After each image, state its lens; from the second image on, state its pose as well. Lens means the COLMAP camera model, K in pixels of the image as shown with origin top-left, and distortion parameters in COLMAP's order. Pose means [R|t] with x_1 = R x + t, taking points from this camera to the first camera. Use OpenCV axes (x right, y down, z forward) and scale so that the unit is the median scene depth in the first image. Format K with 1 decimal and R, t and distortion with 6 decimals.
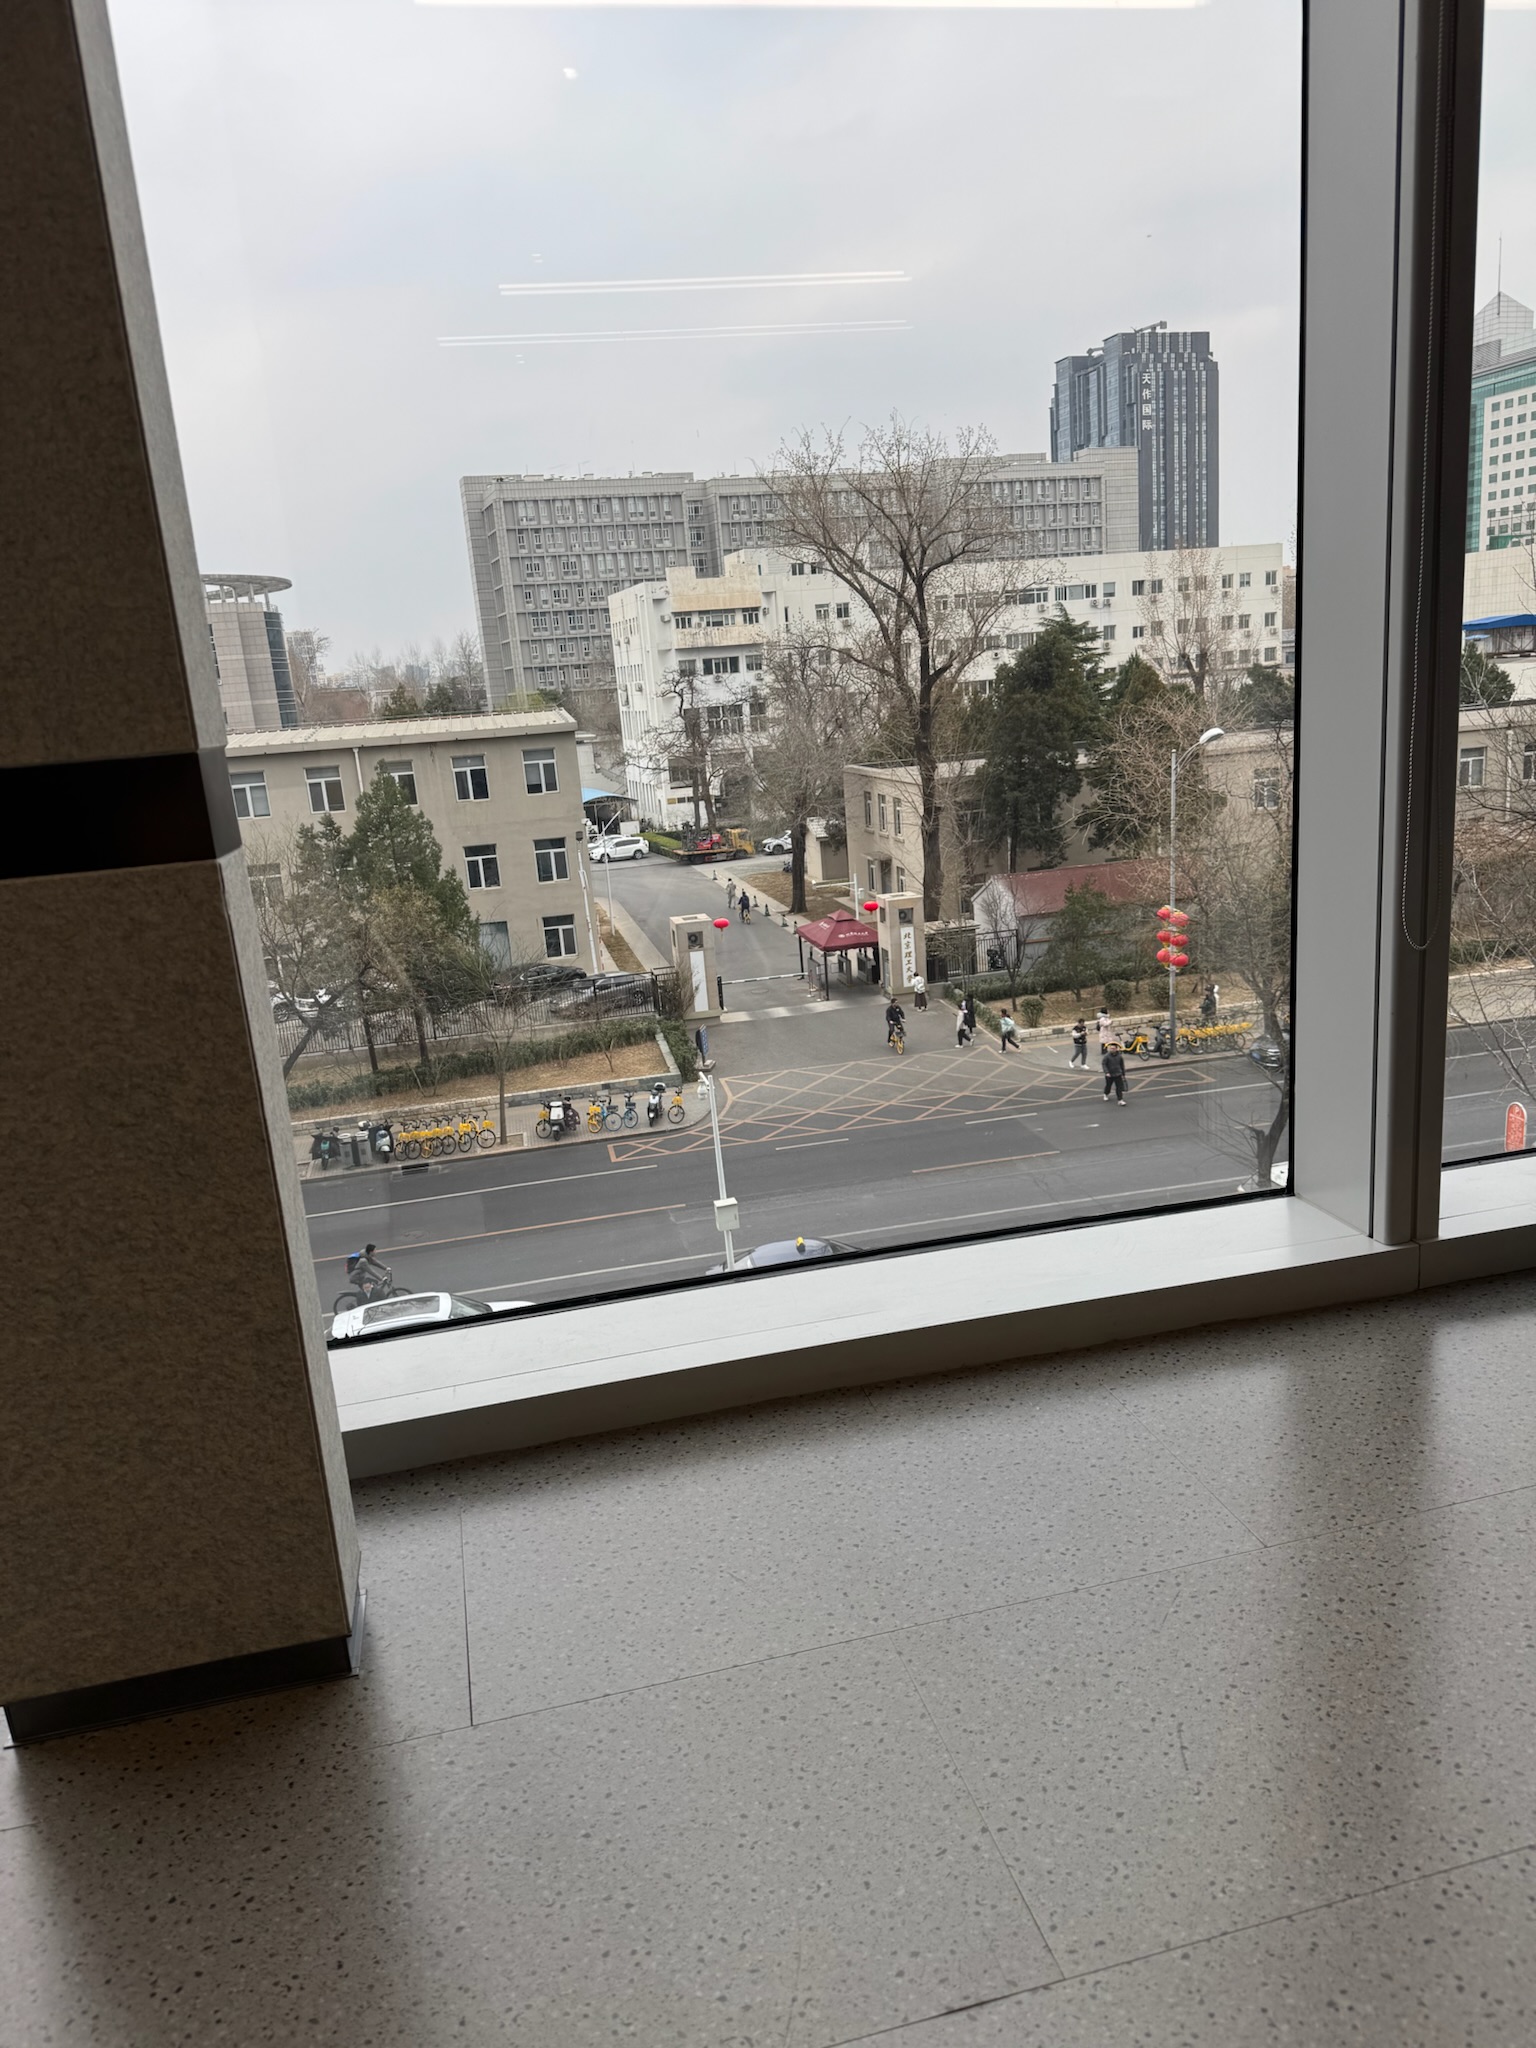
lens RADIAL K [[1430.3, 0, 770.9], [0, 1430.3, 1023.5], [0, 0, 1]] dist [0.003969, 0.000081]
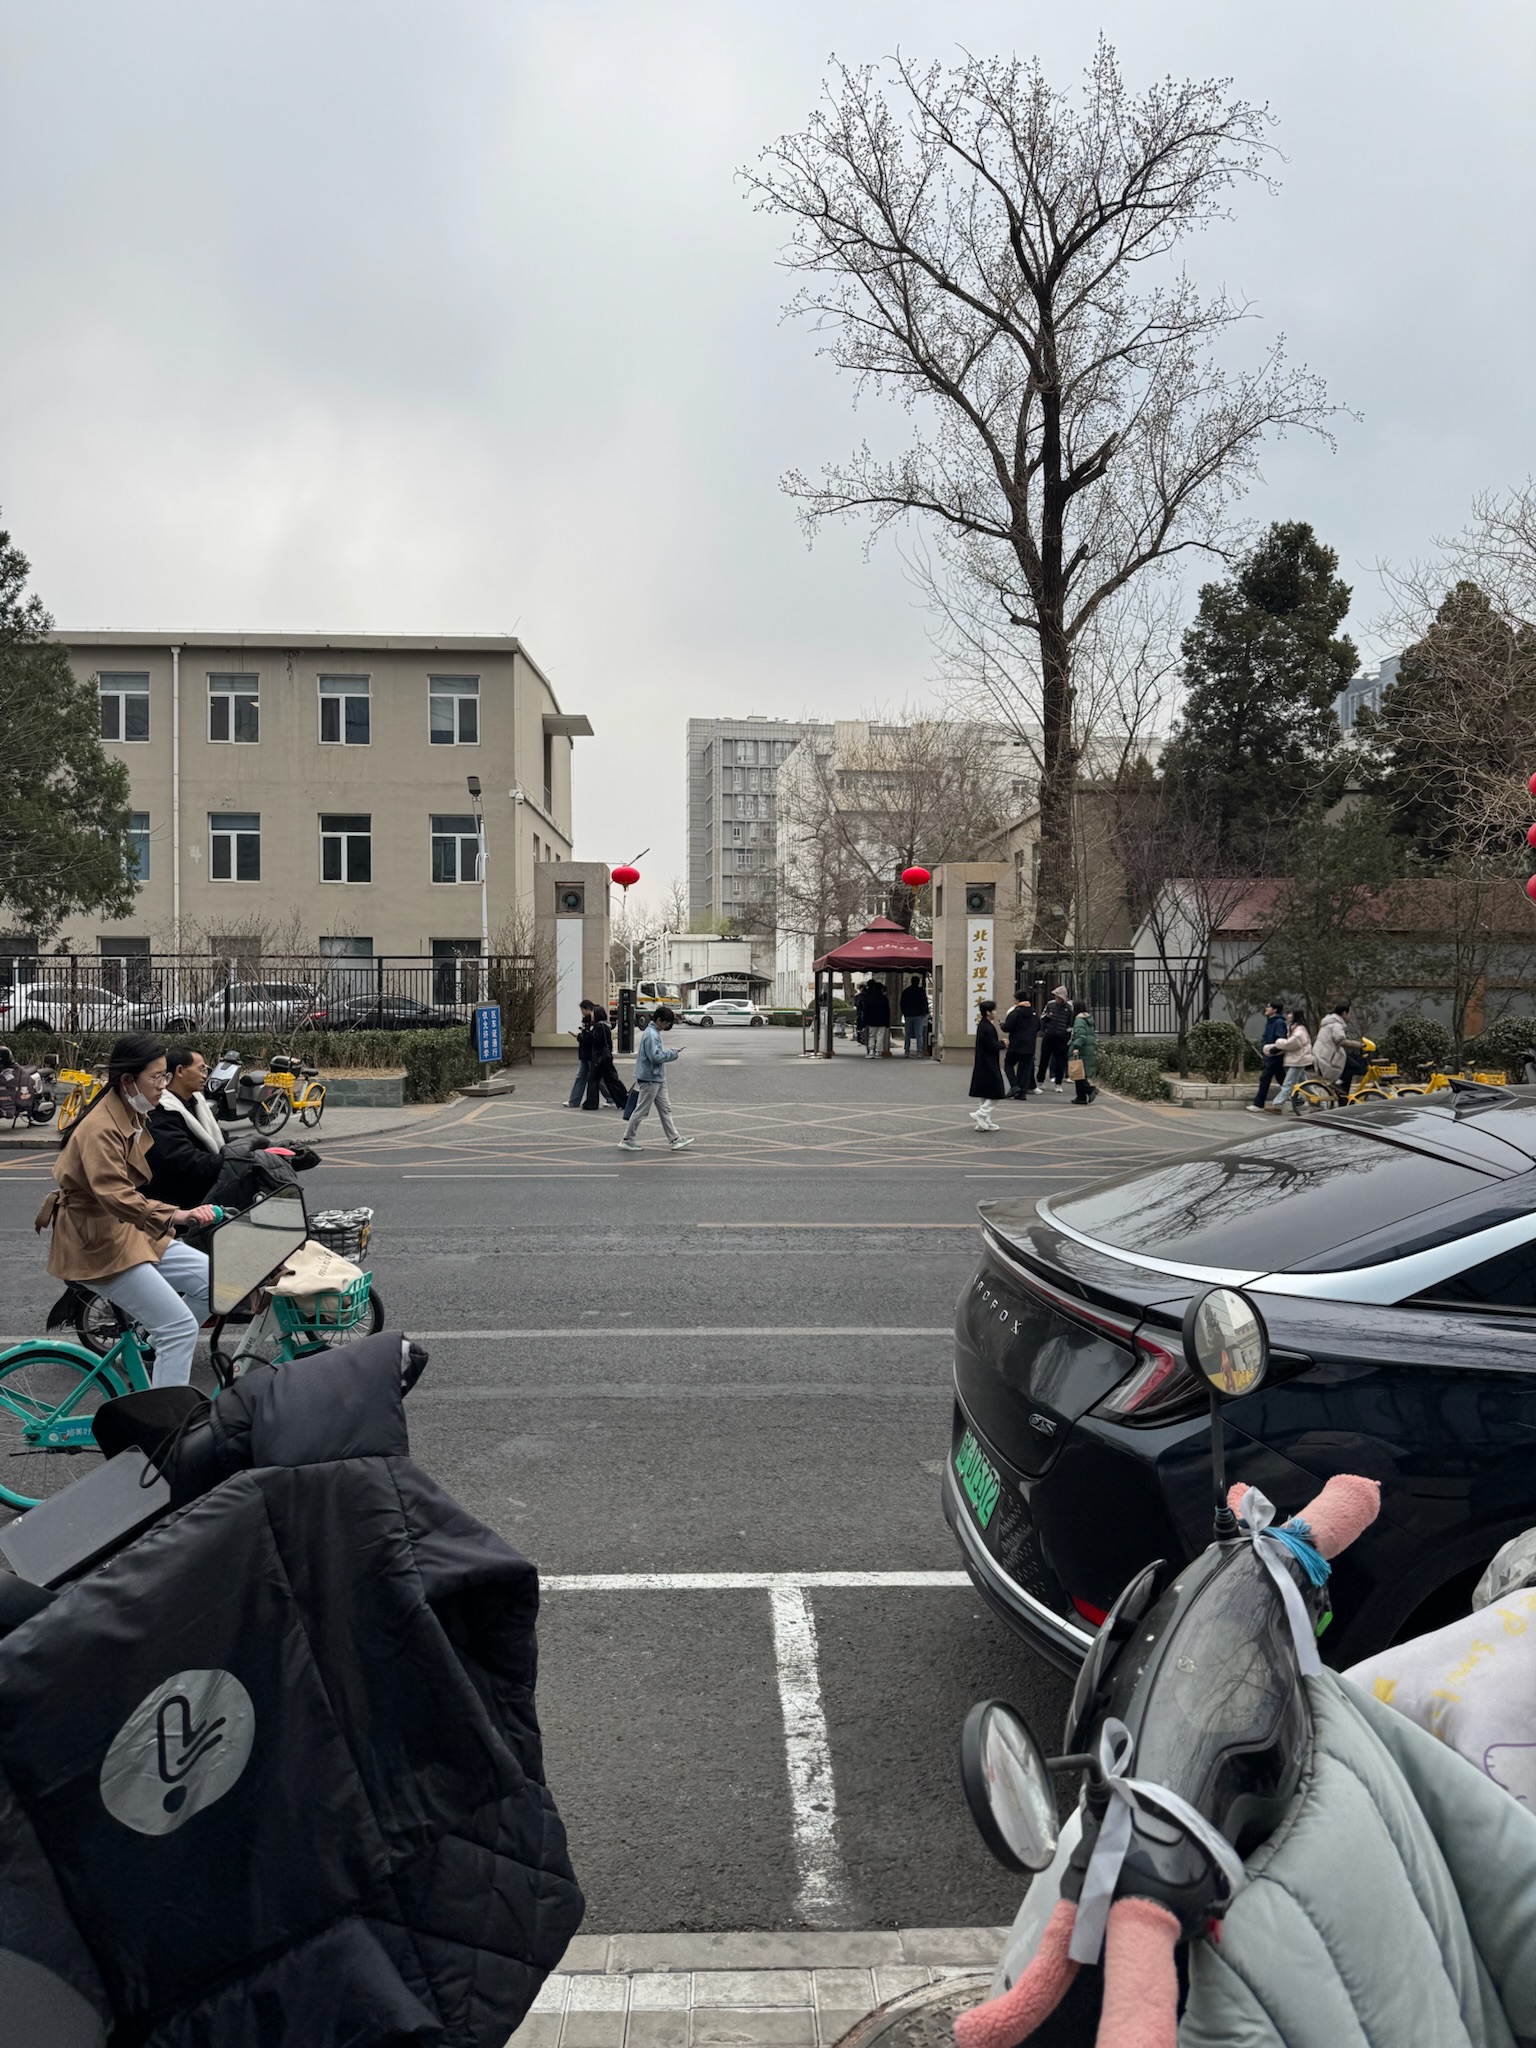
lens RADIAL K [[1430.3, 0, 765.6], [0, 1430.3, 1026.9], [0, 0, 1]] dist [0.003969, 0.000081]
pose [[0.981335, 0.078774, -0.175431, 0.099501], [-0.114921, 0.971665, -0.206542, 0.077655], [0.154190, 0.222848, 0.962582, 0.434341]]
